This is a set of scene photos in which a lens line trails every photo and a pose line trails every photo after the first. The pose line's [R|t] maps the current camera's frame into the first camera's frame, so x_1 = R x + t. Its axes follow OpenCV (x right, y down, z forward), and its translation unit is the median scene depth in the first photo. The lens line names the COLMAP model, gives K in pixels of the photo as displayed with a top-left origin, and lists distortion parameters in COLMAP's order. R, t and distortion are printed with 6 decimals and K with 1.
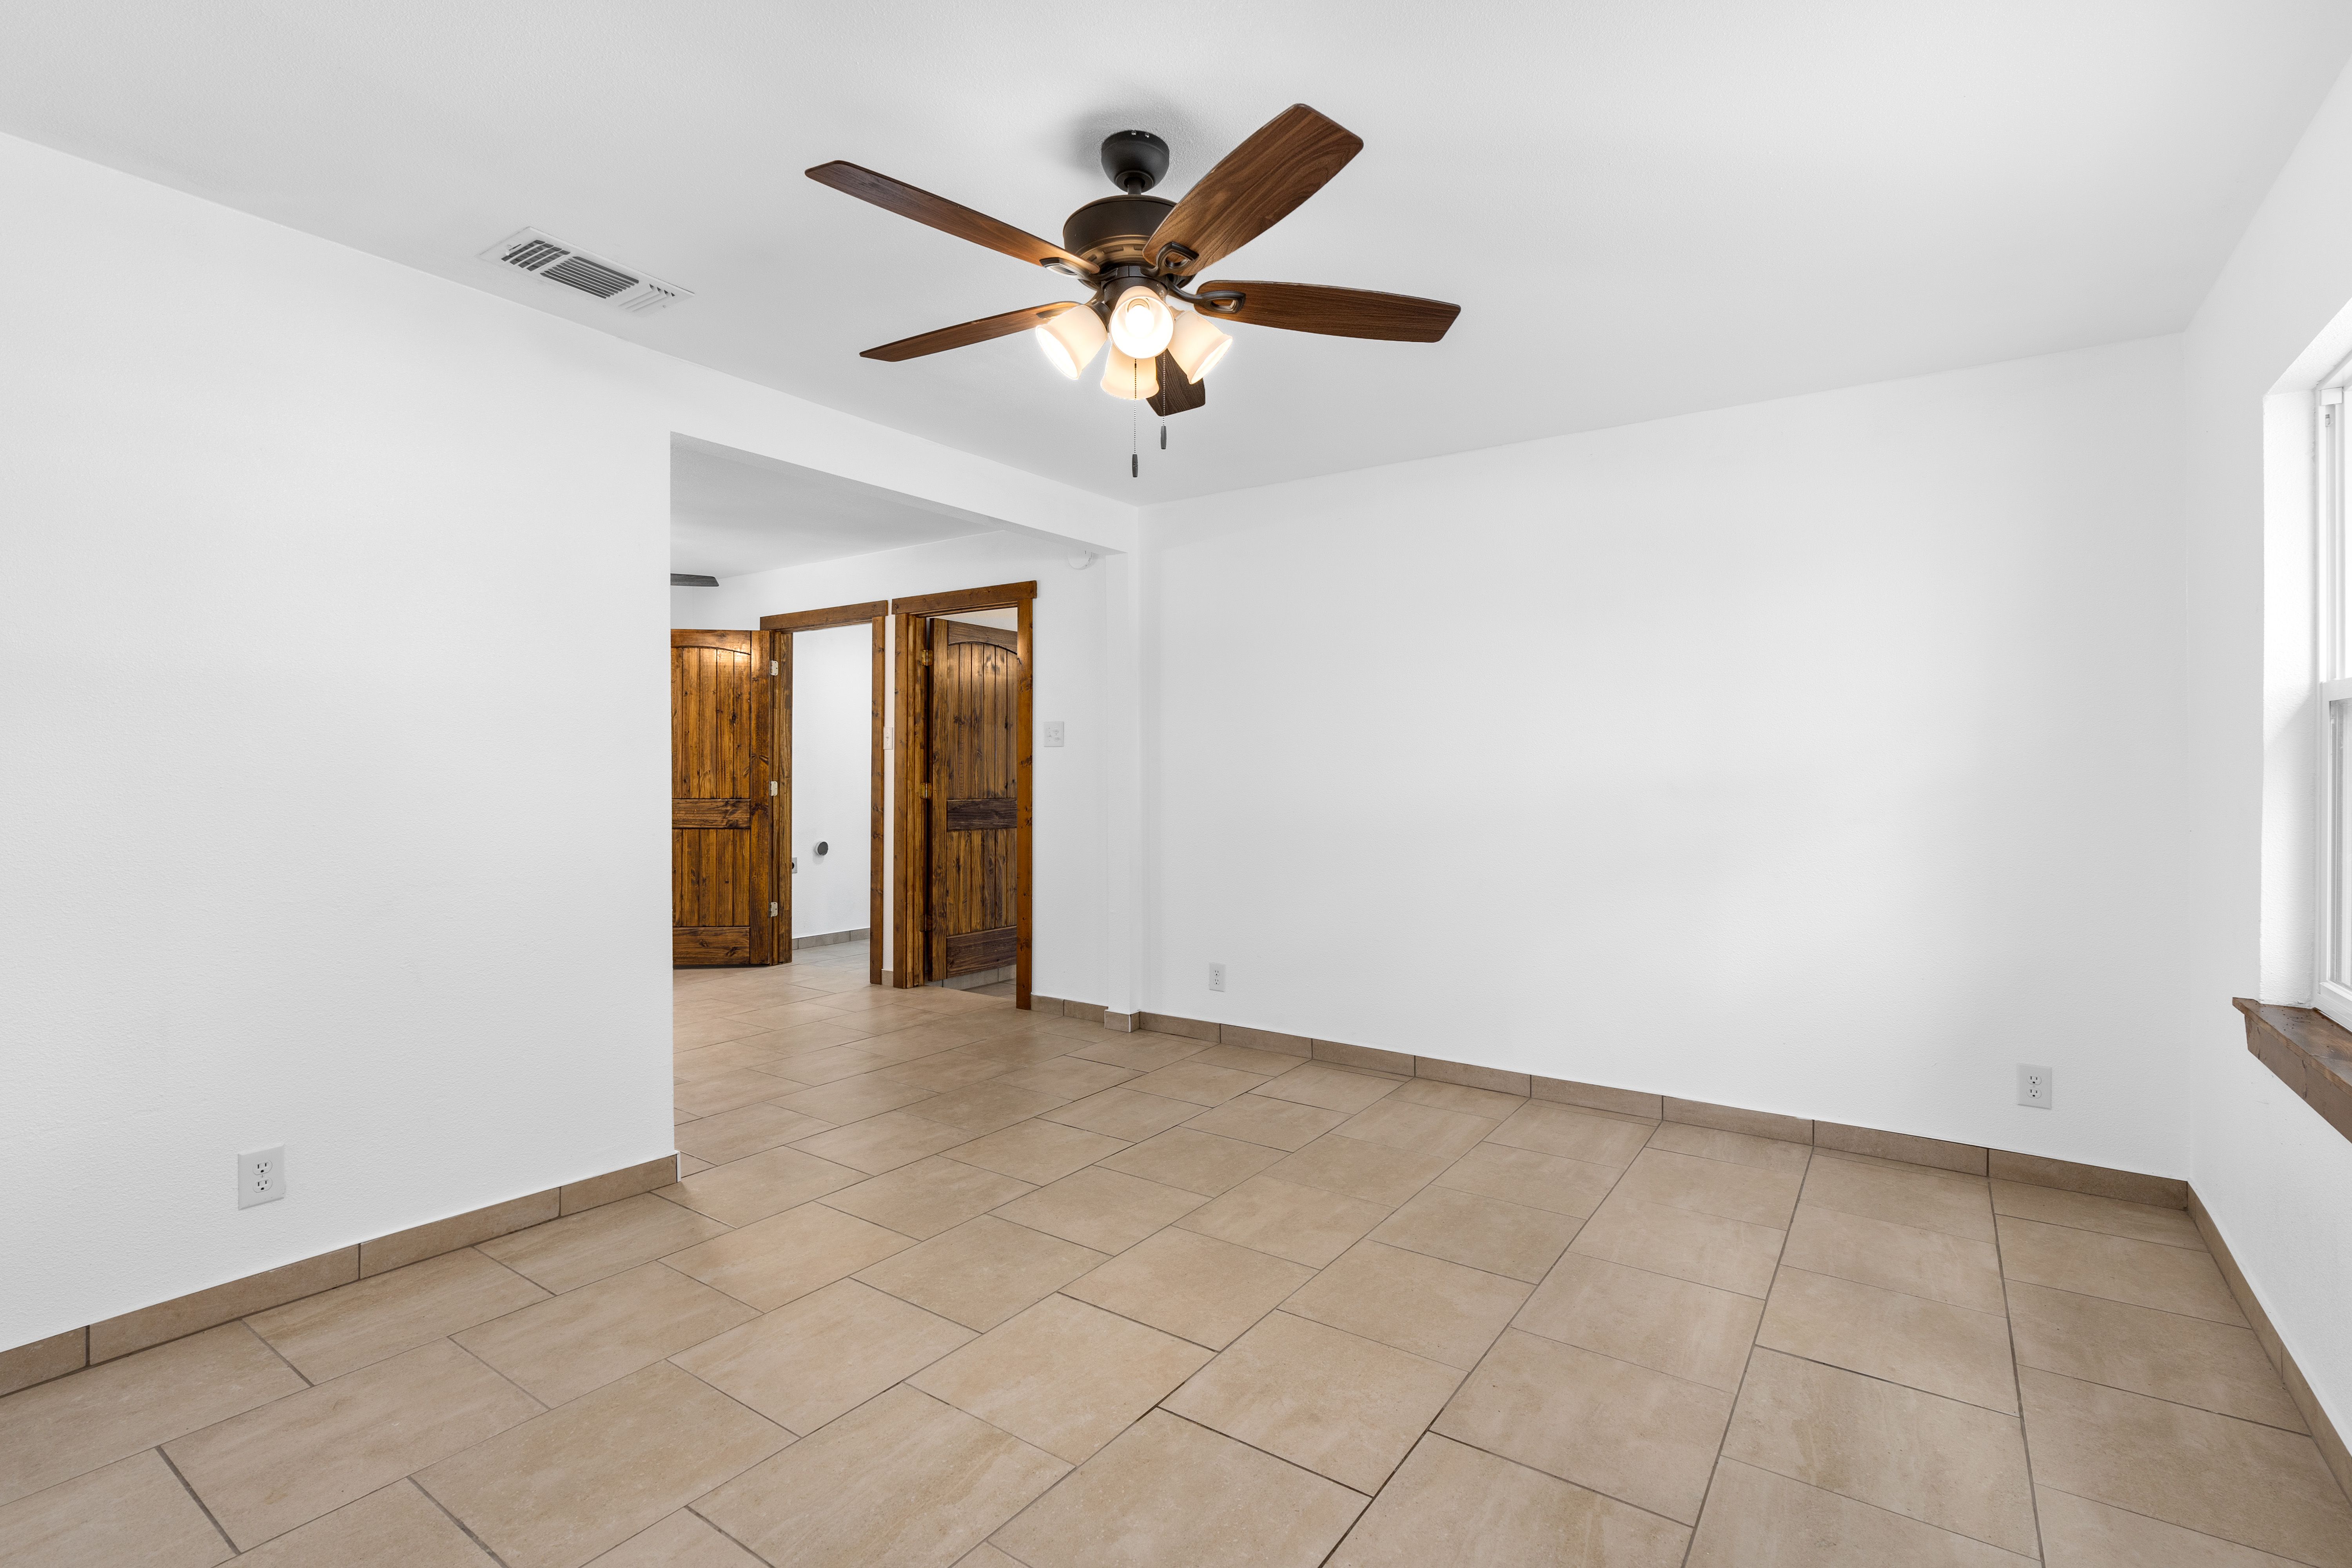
lens RADIAL K [[1071.5, 0, 1177.2], [0, 1071.5, 775.4], [0, 0, 1]] dist [-0.008202, 0.000449]
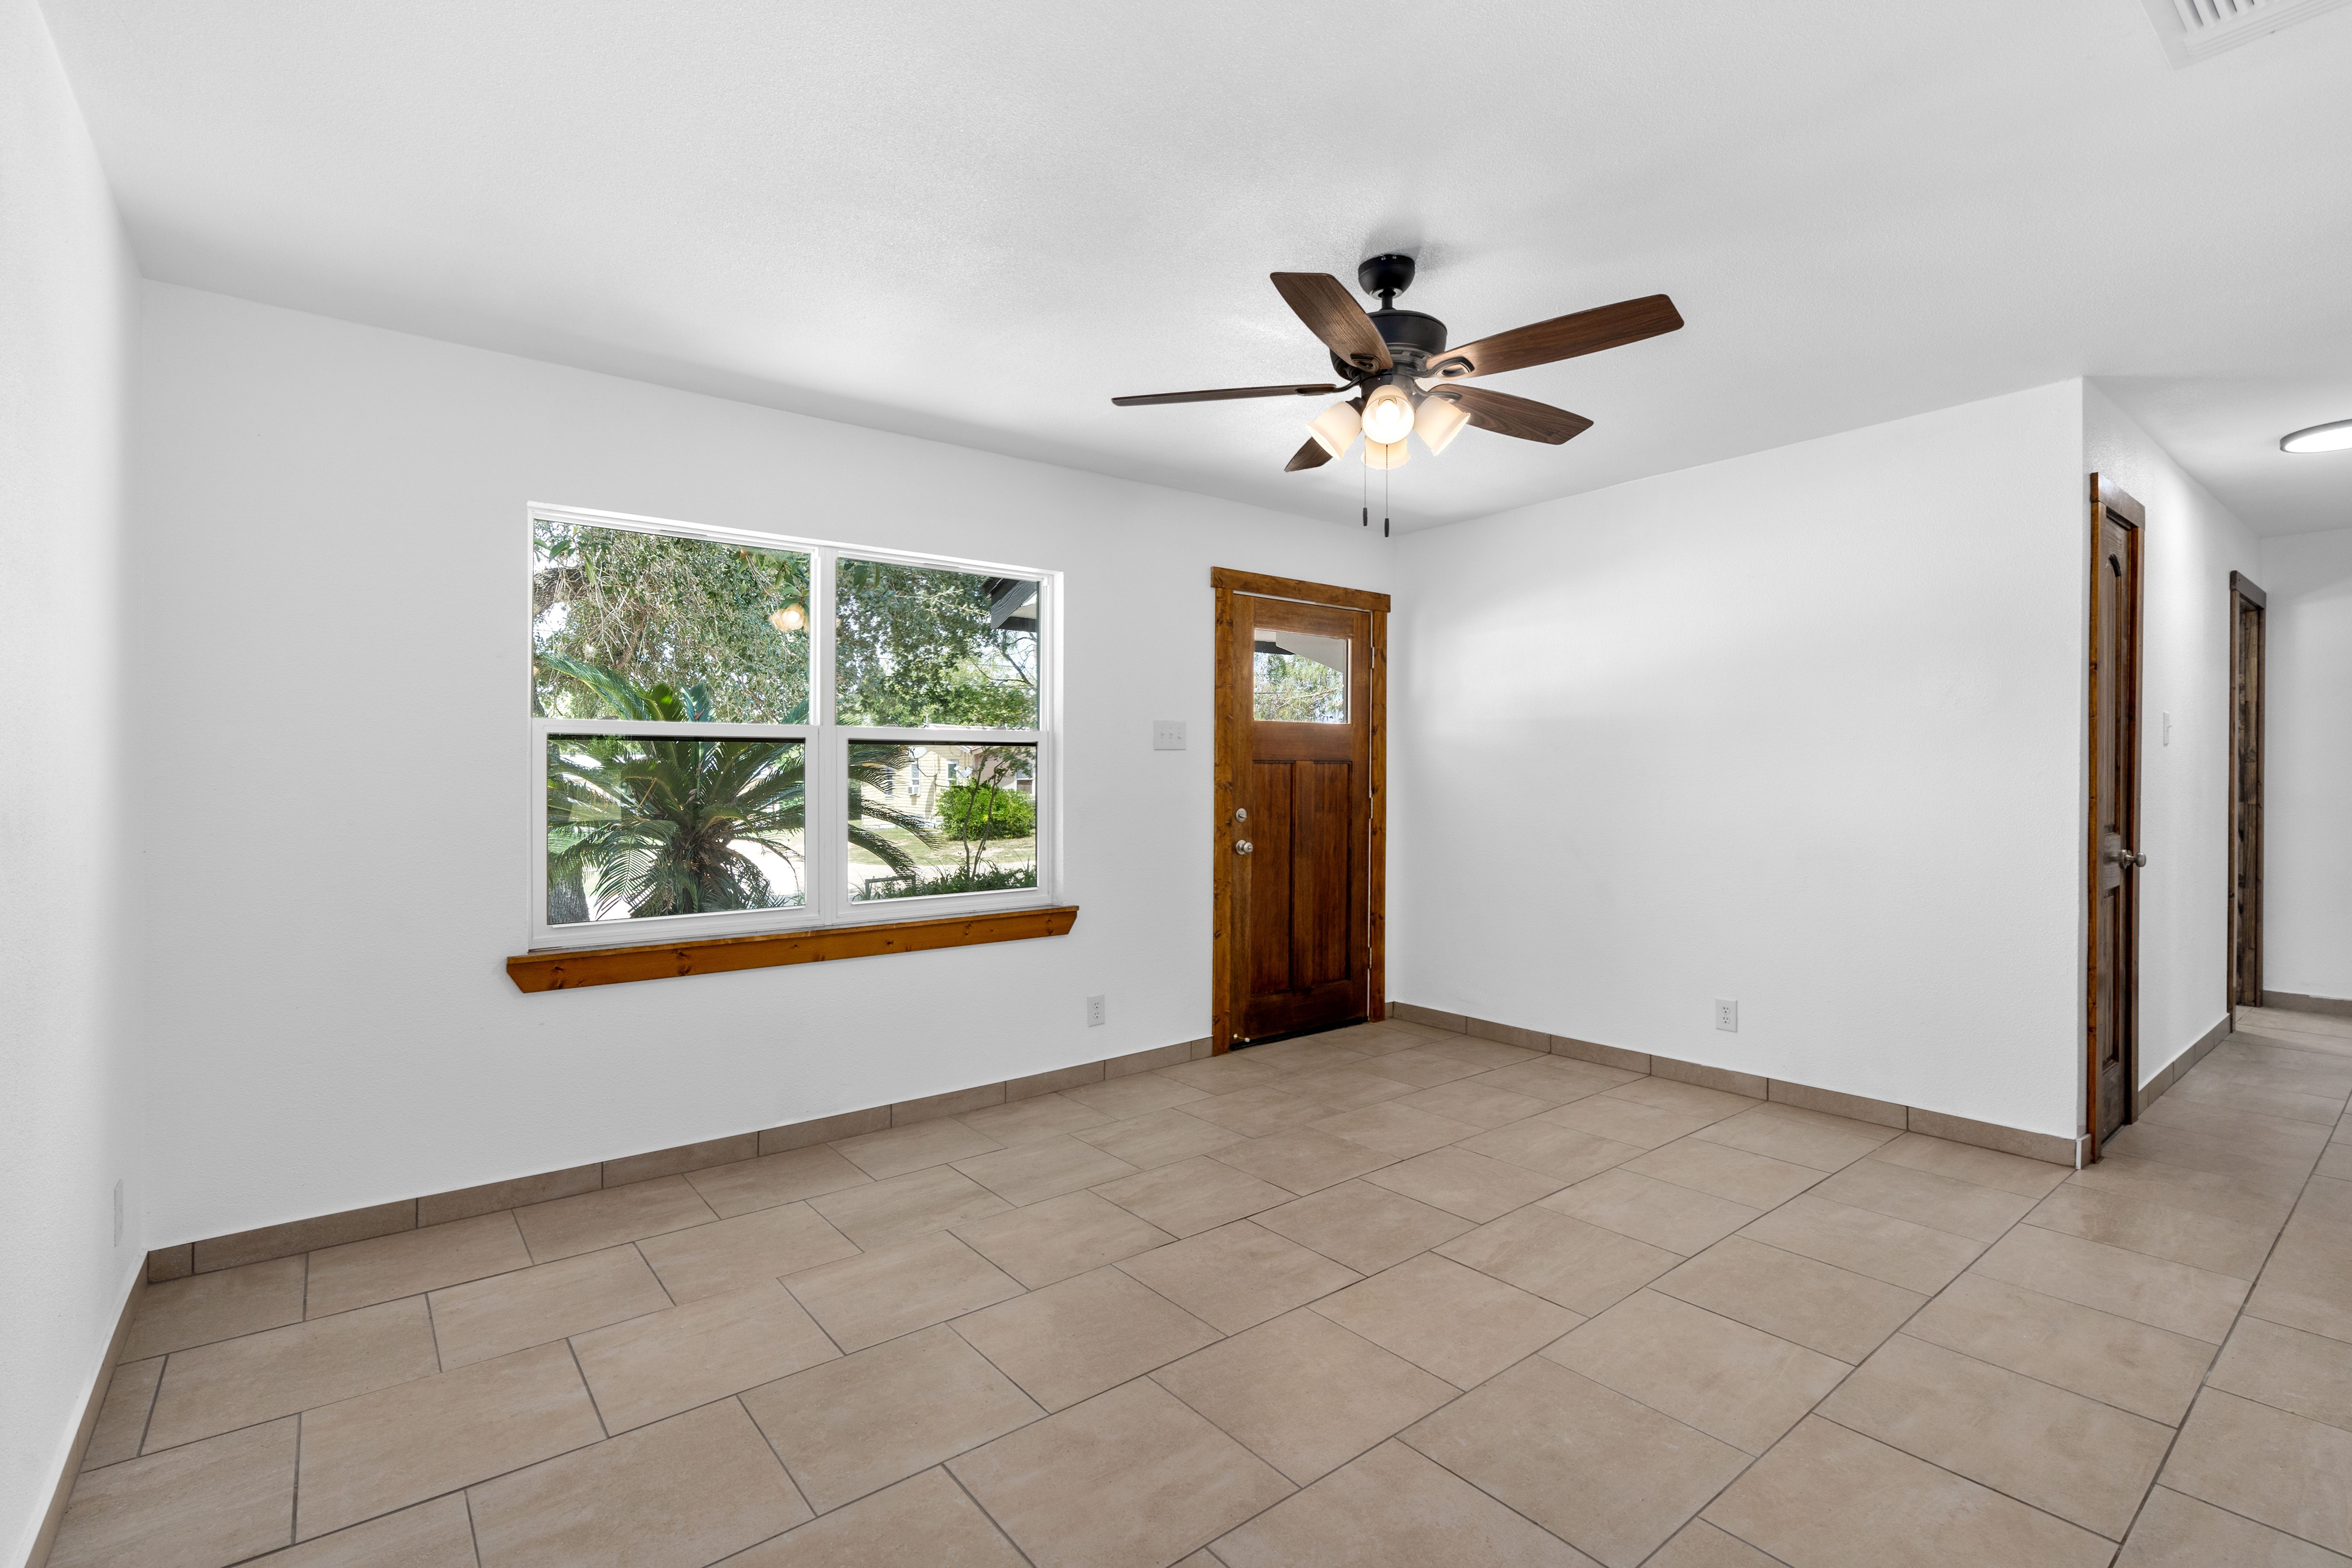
lens RADIAL K [[1071.5, 0, 1177.2], [0, 1071.5, 775.4], [0, 0, 1]] dist [-0.008202, 0.000449]
pose [[-0.958735, 0.001533, 0.284297, -0.202001], [0.003848, 0.999964, 0.007585, -0.024876], [-0.284276, 0.008366, -0.958706, 2.802229]]
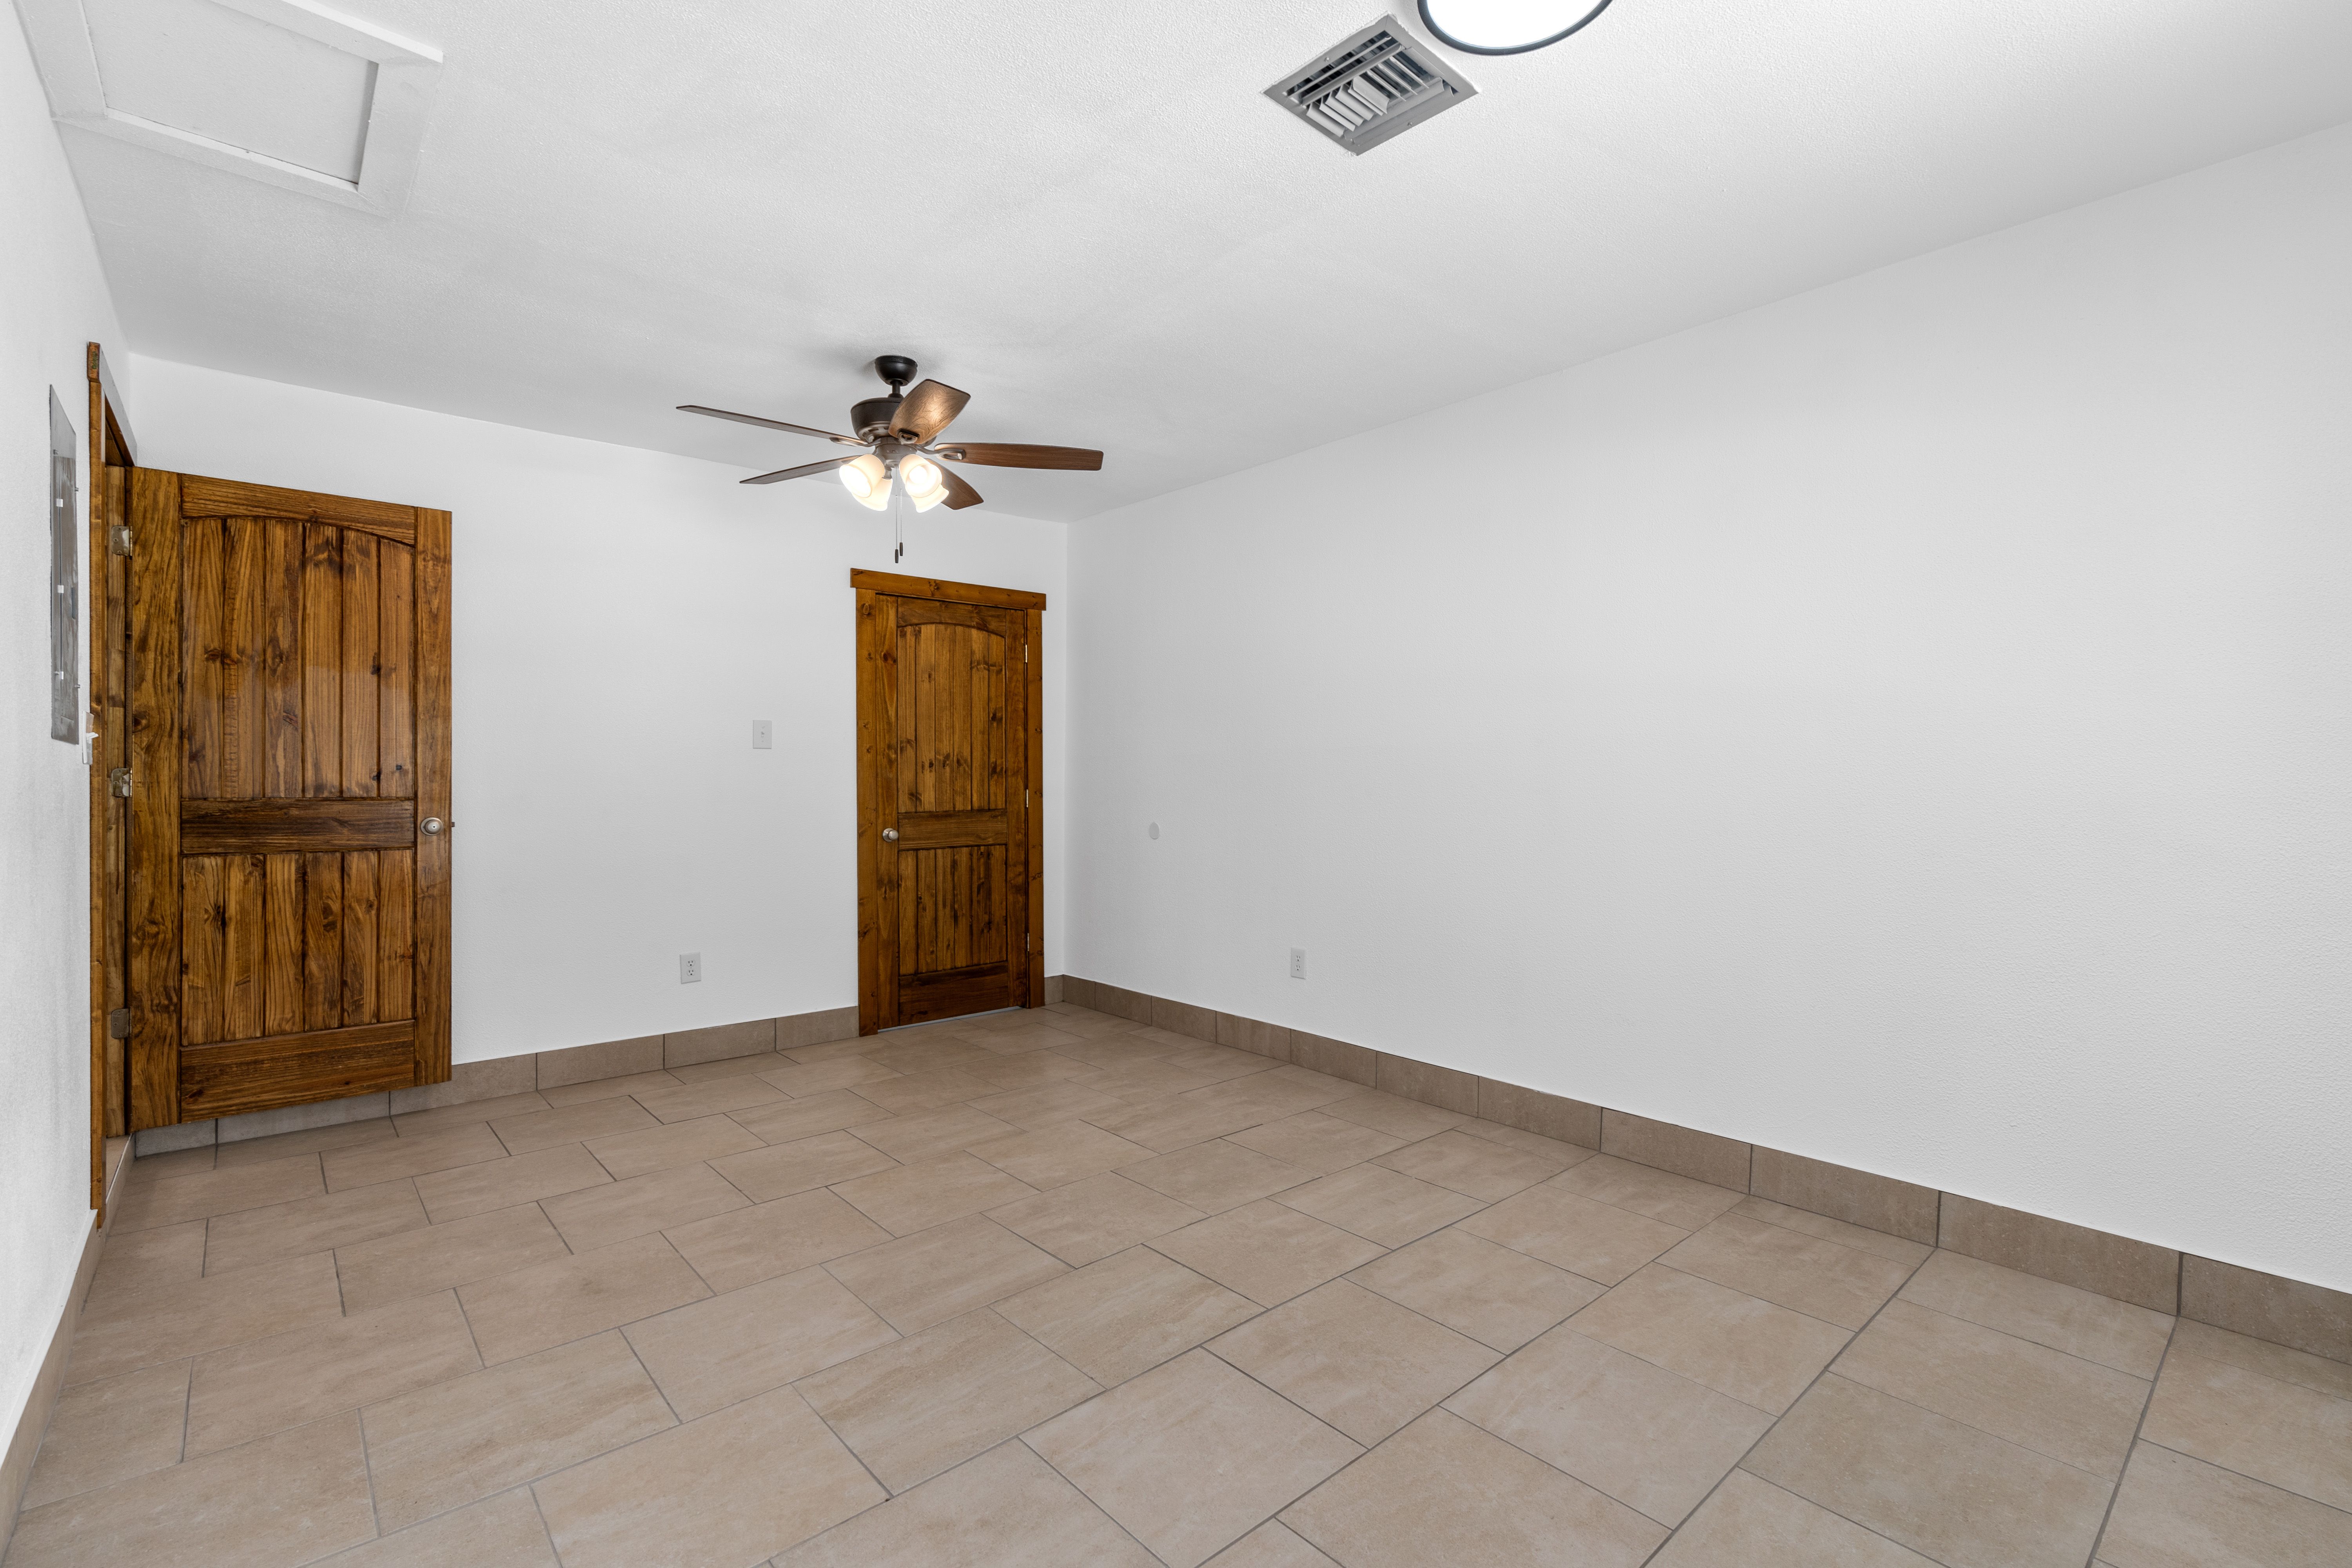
lens RADIAL K [[1062.6, 0, 1181.5], [0, 1062.6, 780.1], [0, 0, 1]] dist [-0.007869, 0.001040]
pose [[0.971734, -0.001027, -0.236075, 0.139200], [0.001482, 0.999997, 0.001749, 0.004198], [0.236072, -0.002050, 0.971733, 0.199182]]
